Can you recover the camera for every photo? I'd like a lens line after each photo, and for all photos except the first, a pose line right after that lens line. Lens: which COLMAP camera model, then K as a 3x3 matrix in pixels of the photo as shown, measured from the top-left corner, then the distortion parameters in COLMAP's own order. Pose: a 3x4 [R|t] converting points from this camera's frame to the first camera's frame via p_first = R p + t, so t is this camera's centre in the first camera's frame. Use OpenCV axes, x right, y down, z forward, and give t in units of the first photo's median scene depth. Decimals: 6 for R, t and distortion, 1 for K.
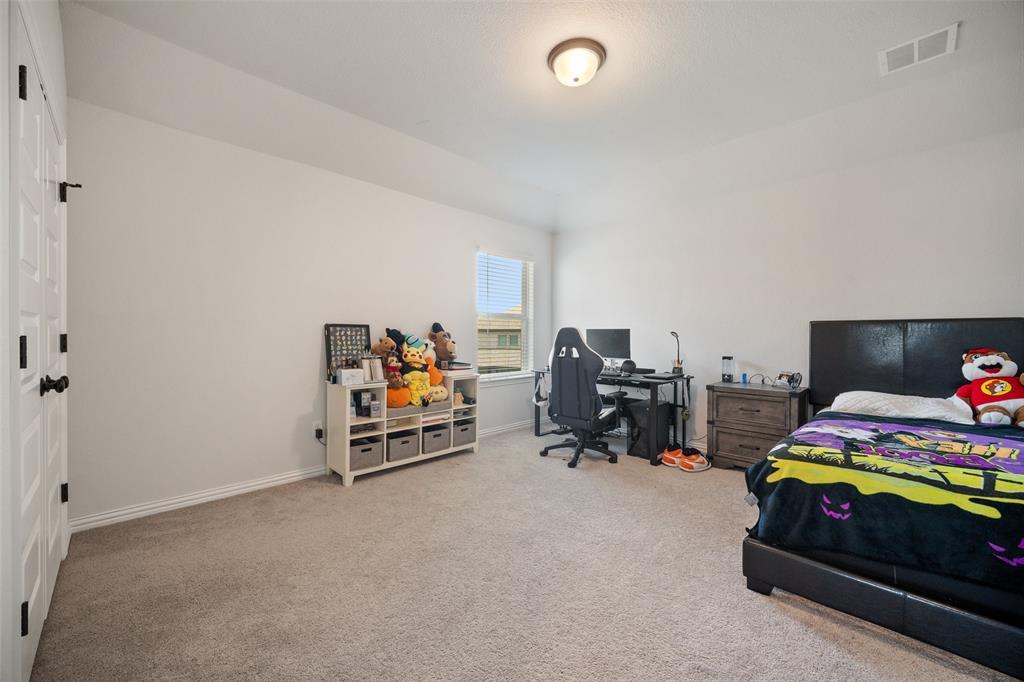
lens RADIAL K [[405.7, 0, 508.2], [0, 405.7, 342.0], [0, 0, 1]] dist [0.001540, 0.000048]
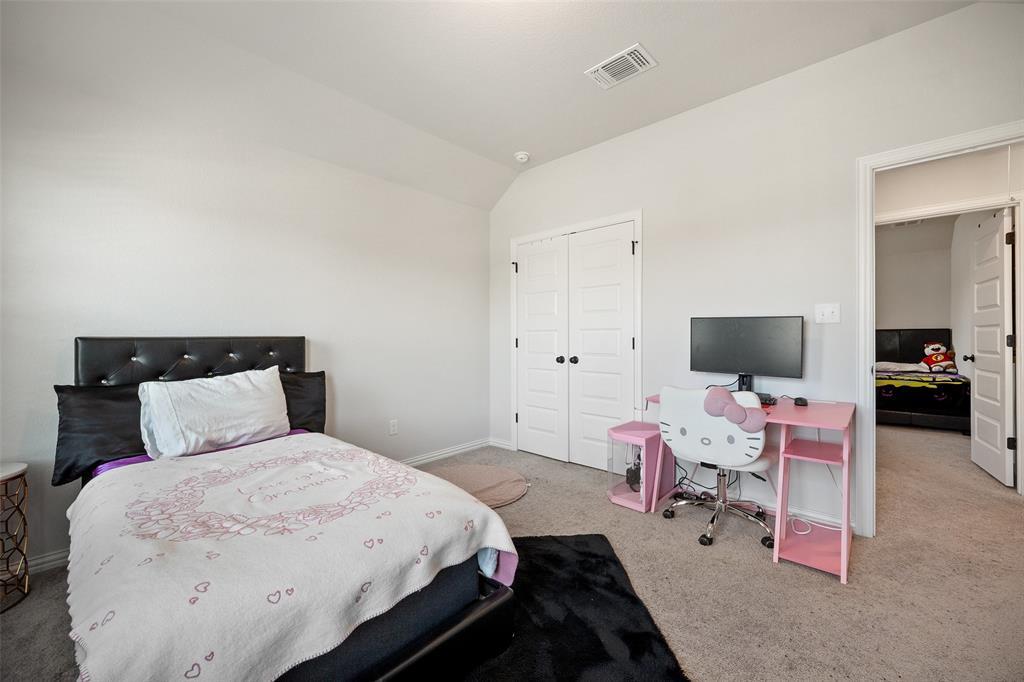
lens RADIAL K [[405.7, 0, 509.1], [0, 405.7, 338.6], [0, 0, 1]] dist [0.001540, 0.000048]
pose [[0.998703, -0.002269, 0.050860, -1.519287], [0.003161, 0.999842, -0.017469, 0.033886], [-0.050812, 0.017607, 0.998553, -1.328159]]
